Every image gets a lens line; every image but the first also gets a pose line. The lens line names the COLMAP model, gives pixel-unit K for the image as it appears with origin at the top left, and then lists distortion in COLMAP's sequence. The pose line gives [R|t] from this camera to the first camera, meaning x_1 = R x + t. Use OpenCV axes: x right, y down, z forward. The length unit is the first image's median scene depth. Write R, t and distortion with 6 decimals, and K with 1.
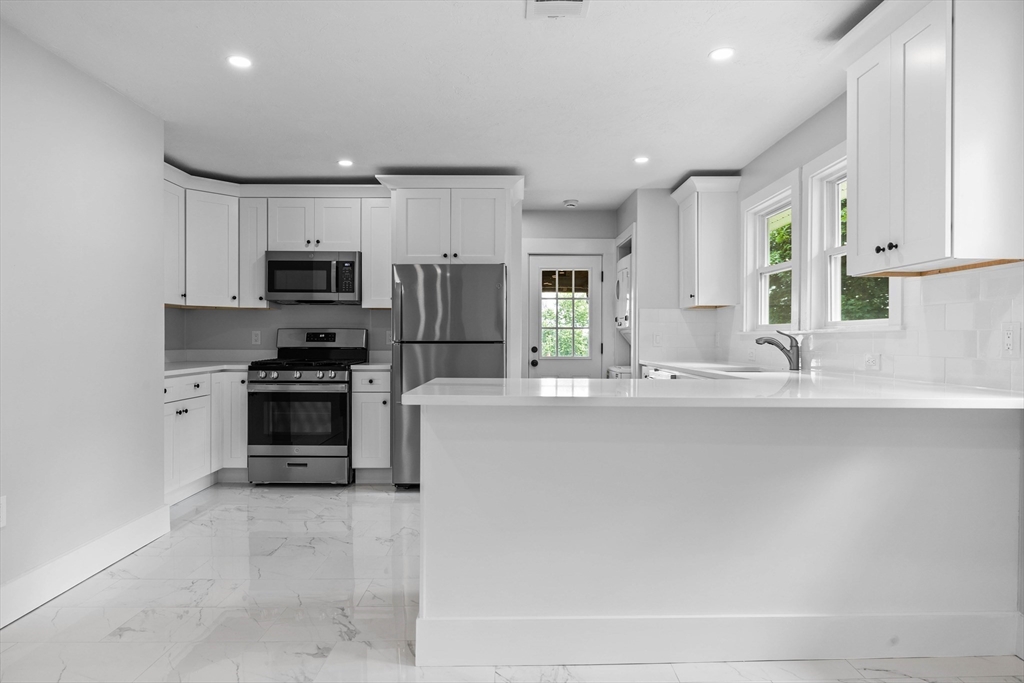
lens RADIAL K [[620.8, 0, 527.7], [0, 620.8, 339.4], [0, 0, 1]] dist [-0.007807, -0.000394]
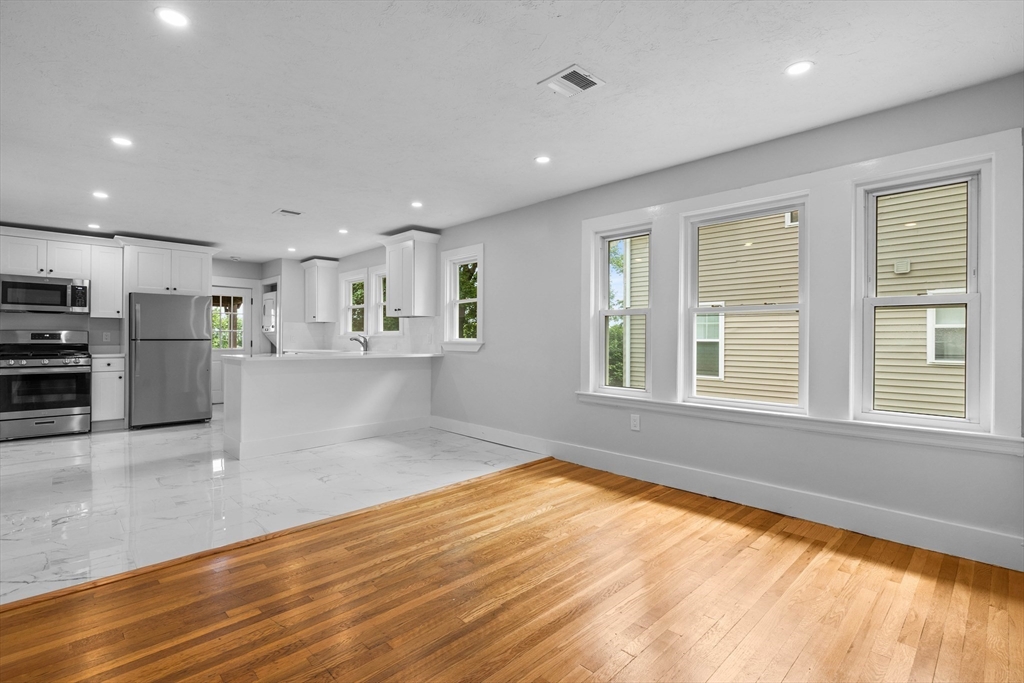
lens RADIAL K [[473.4, 0, 511.5], [0, 473.4, 338.6], [0, 0, 1]] dist [-0.004420, 0.002729]
pose [[0.735769, 0.001320, 0.677231, -0.307874], [-0.002372, 0.999997, 0.000628, -0.001657], [-0.677228, -0.002069, 0.735770, -0.573401]]
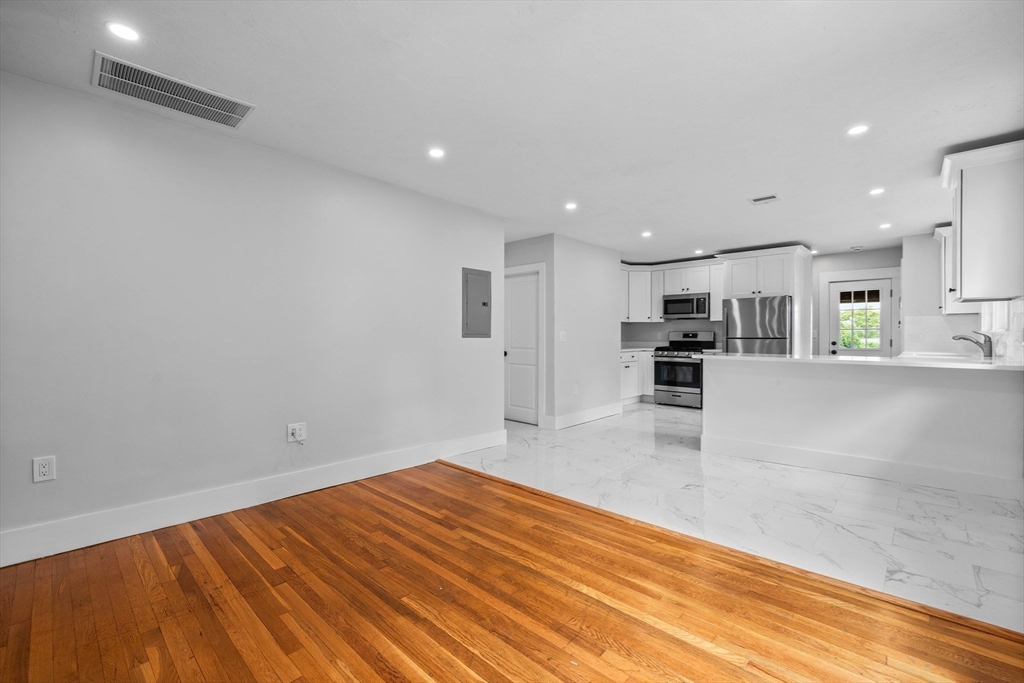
lens RADIAL K [[440.1, 0, 507.6], [0, 440.1, 338.7], [0, 0, 1]] dist [-0.000404, 0.000276]
pose [[0.708627, 0.002735, -0.705578, 0.278667], [0.000975, 0.999988, 0.004855, -0.001466], [0.705582, -0.004128, 0.708616, -0.470922]]
